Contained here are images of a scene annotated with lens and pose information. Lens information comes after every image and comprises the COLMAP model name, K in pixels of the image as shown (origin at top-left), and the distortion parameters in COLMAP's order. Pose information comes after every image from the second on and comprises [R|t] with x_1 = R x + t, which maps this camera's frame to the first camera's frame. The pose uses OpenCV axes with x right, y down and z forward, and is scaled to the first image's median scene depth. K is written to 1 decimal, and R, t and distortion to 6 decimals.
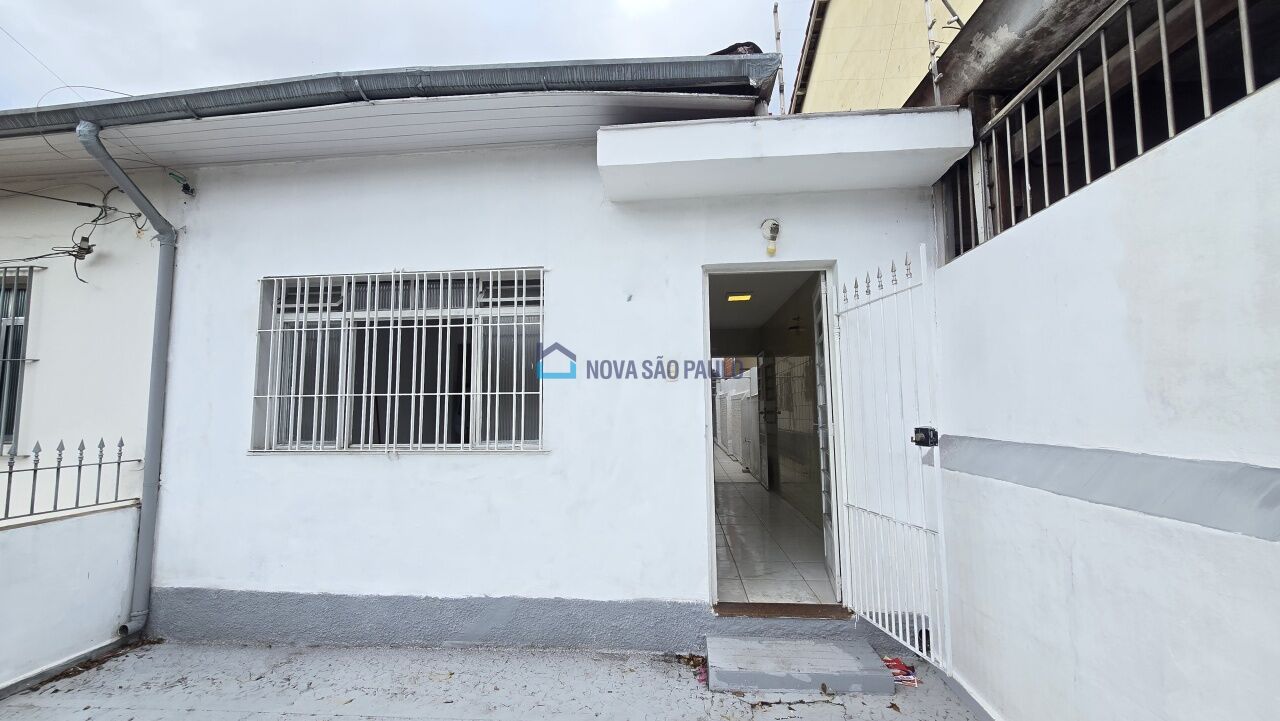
lens RADIAL K [[522.4, 0, 636.7], [0, 522.4, 360.2], [0, 0, 1]] dist [-0.000335, 0.000062]
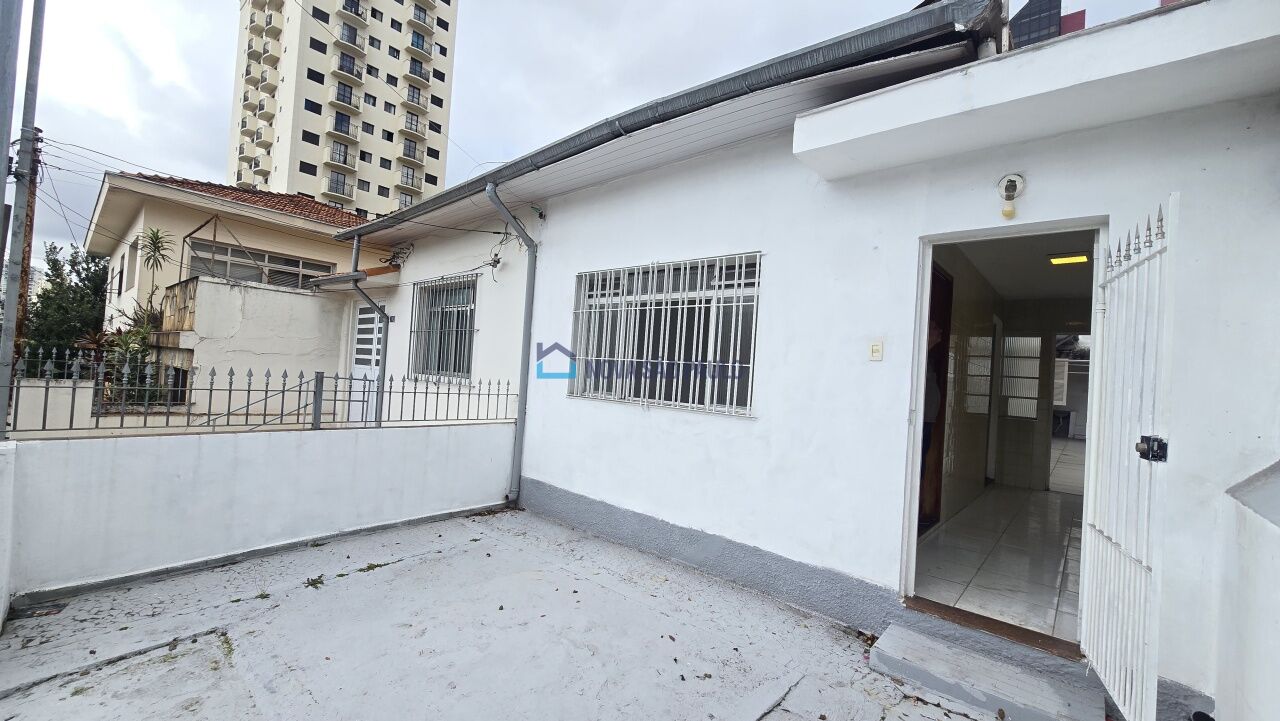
lens RADIAL K [[522.4, 0, 640.4], [0, 522.4, 359.5], [0, 0, 1]] dist [-0.000335, 0.000062]
pose [[0.804579, 0.047326, -0.591957, 0.292671], [-0.017970, 0.998303, 0.055387, -0.008057], [0.593574, -0.033925, 0.804064, -0.043452]]
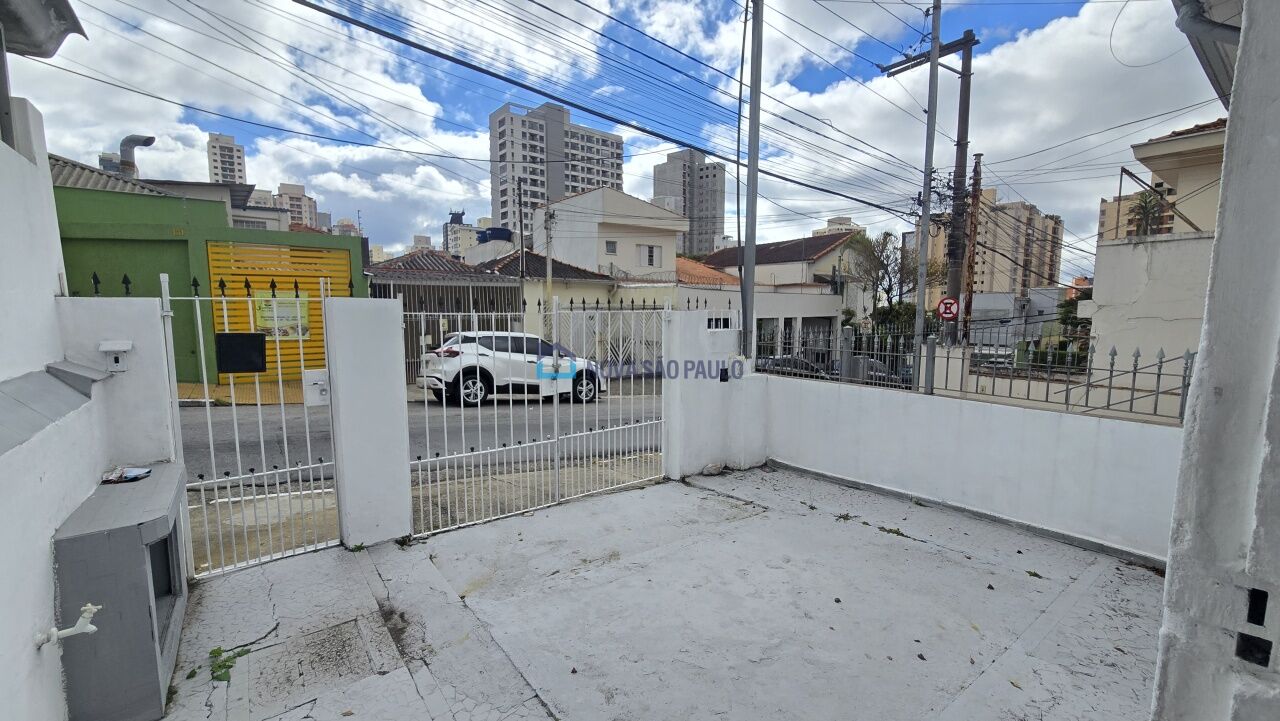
lens RADIAL K [[522.4, 0, 629.7], [0, 522.4, 365.7], [0, 0, 1]] dist [-0.000335, 0.000062]
pose [[-0.744499, 0.086305, -0.662022, 0.323733], [0.071355, 0.996216, 0.049628, 0.058348], [0.663799, -0.010291, -0.747840, 0.990431]]
